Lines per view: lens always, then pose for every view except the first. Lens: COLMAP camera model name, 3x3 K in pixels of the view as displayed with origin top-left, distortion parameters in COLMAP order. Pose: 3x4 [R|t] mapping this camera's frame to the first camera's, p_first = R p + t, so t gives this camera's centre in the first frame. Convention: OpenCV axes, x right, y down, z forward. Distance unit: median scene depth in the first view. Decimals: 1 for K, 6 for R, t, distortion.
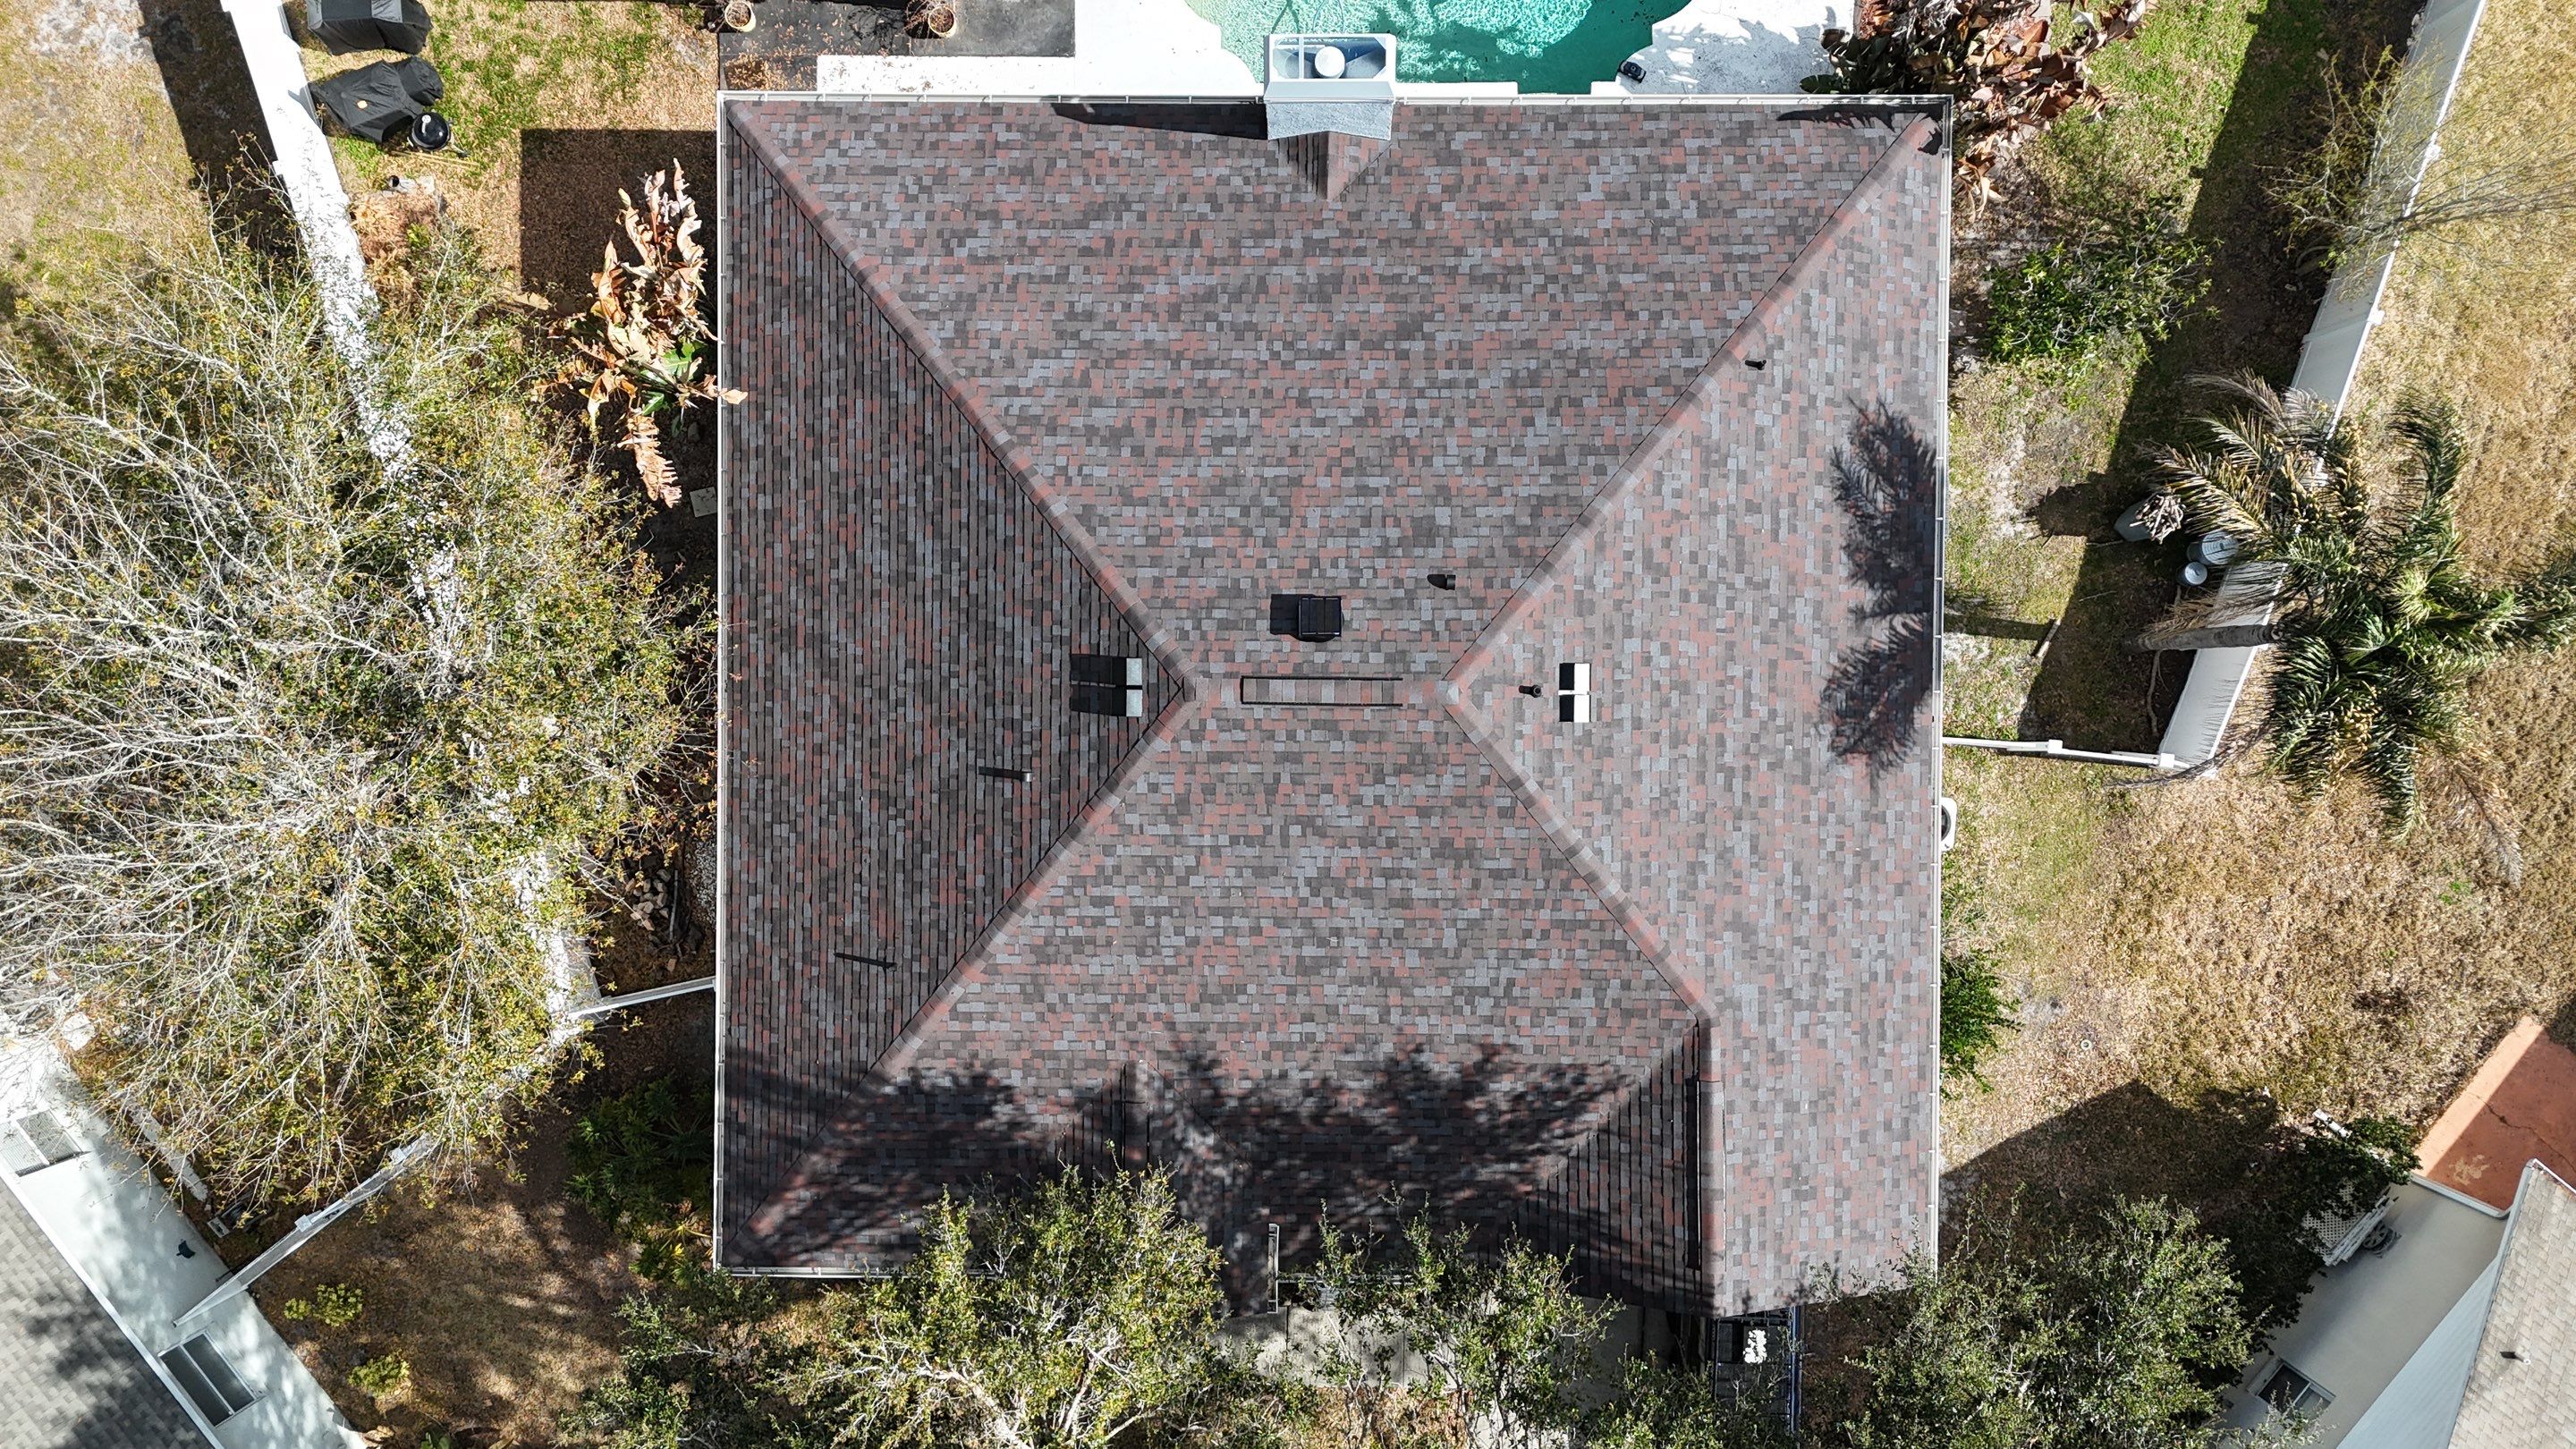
lens RADIAL K [[1892.9, 0, 1301.2], [0, 1892.9, 734.6], [0, 0, 1]] dist [0.072846, -0.053371]
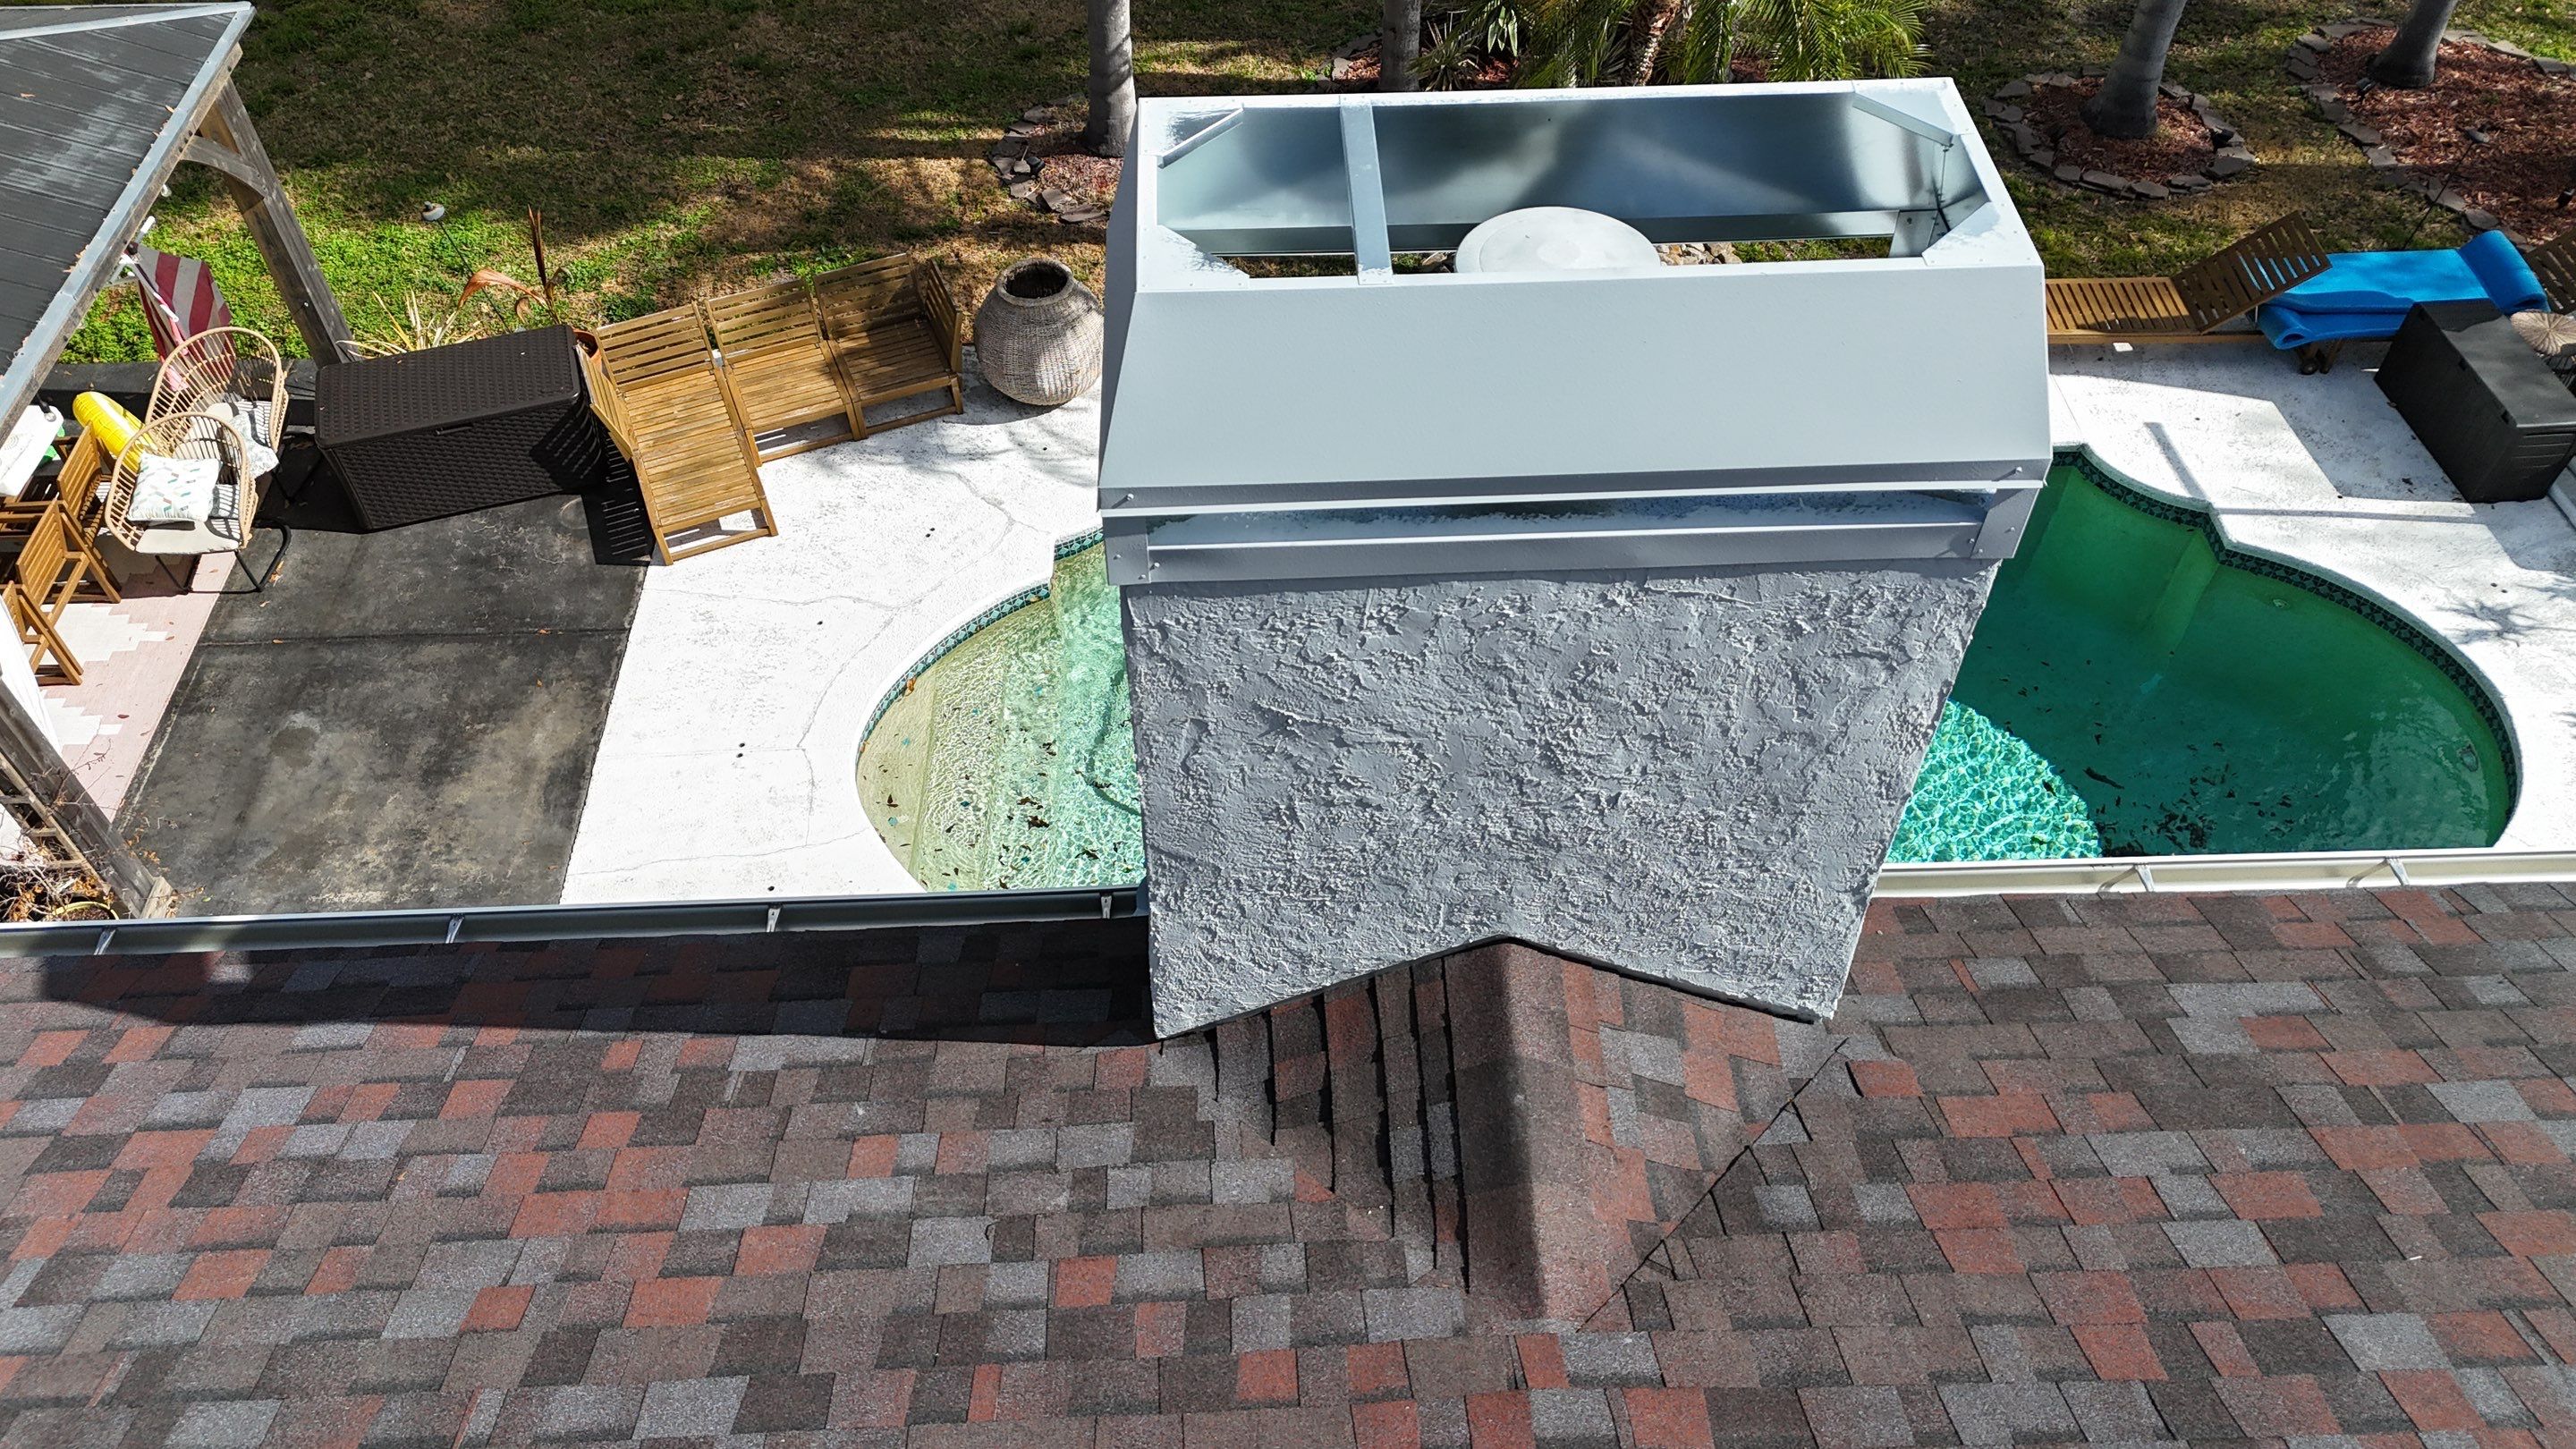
lens RADIAL K [[1892.9, 0, 1298.2], [0, 1892.9, 733.4], [0, 0, 1]] dist [0.072846, -0.053371]
pose [[0.999013, -0.023439, 0.037734, -0.010199], [0.042613, 0.745536, -0.665101, -0.219029], [-0.012543, 0.666053, 0.745799, 0.867067]]
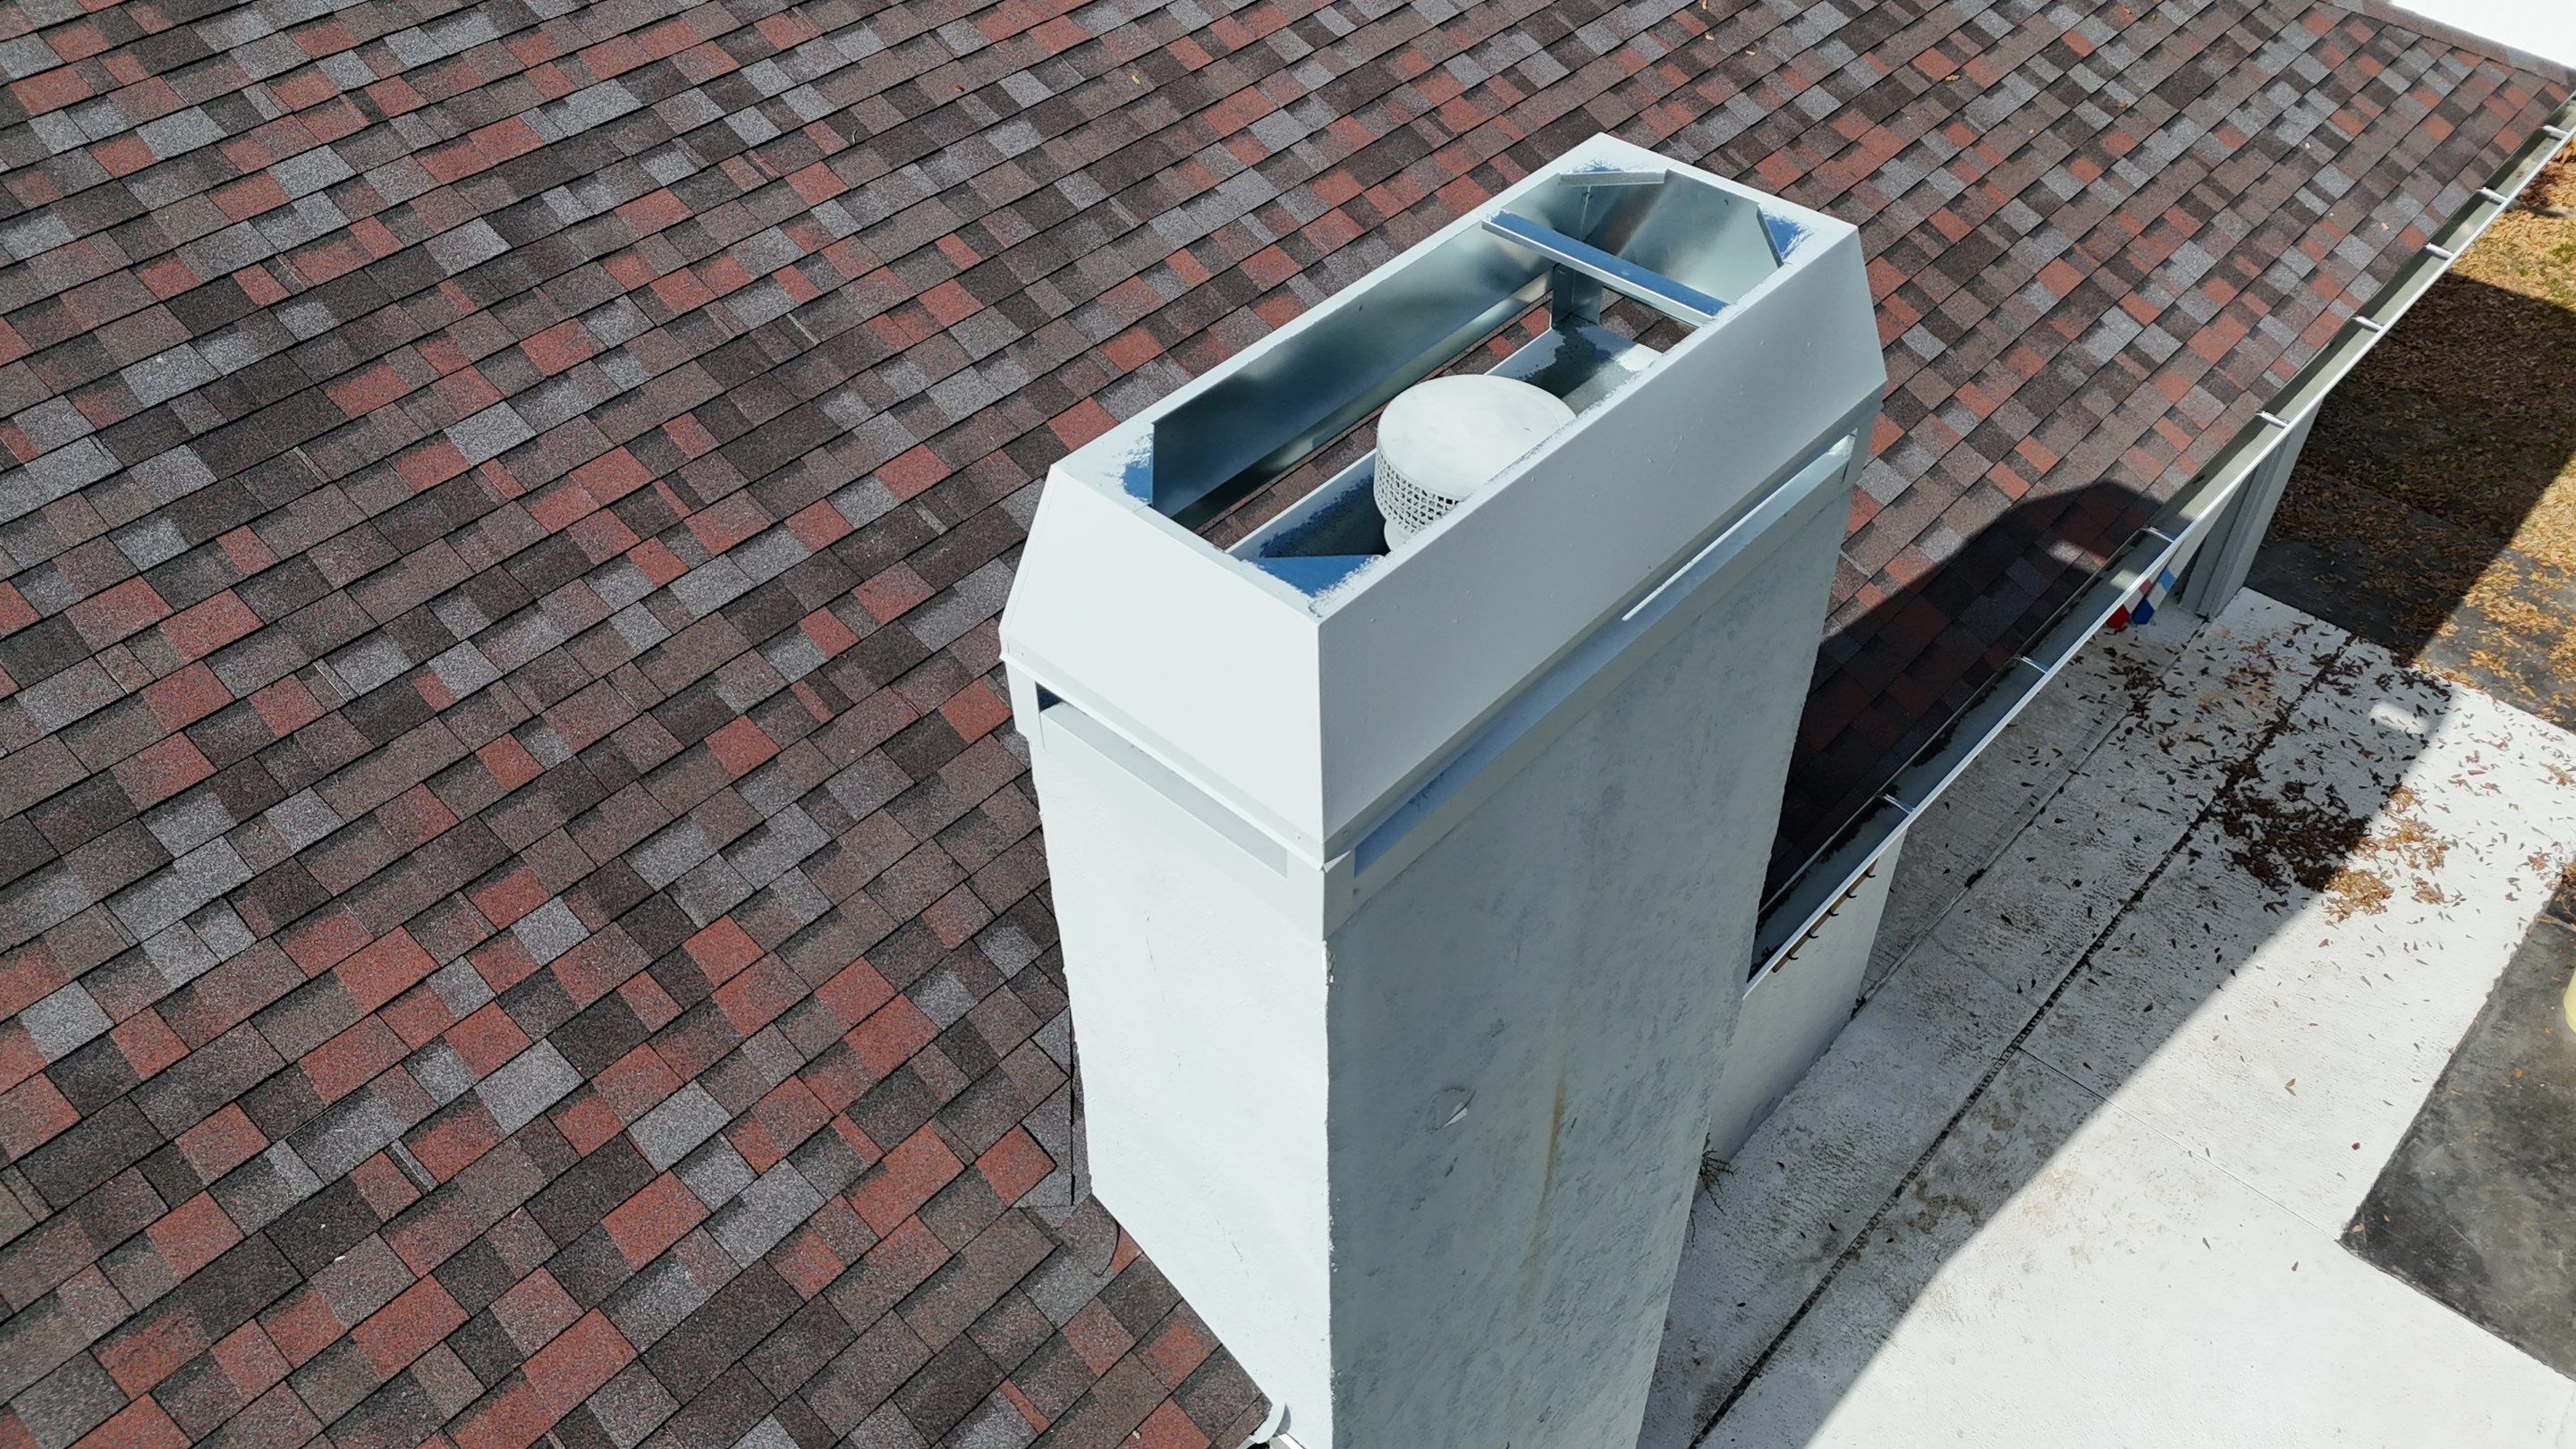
lens RADIAL K [[1892.9, 0, 1311.2], [0, 1892.9, 728.3], [0, 0, 1]] dist [0.072846, -0.053371]
pose [[-0.670471, 0.532548, -0.516586, 0.102711], [-0.741841, -0.470069, 0.478234, -0.398426], [0.011852, 0.703866, 0.710233, 0.864691]]
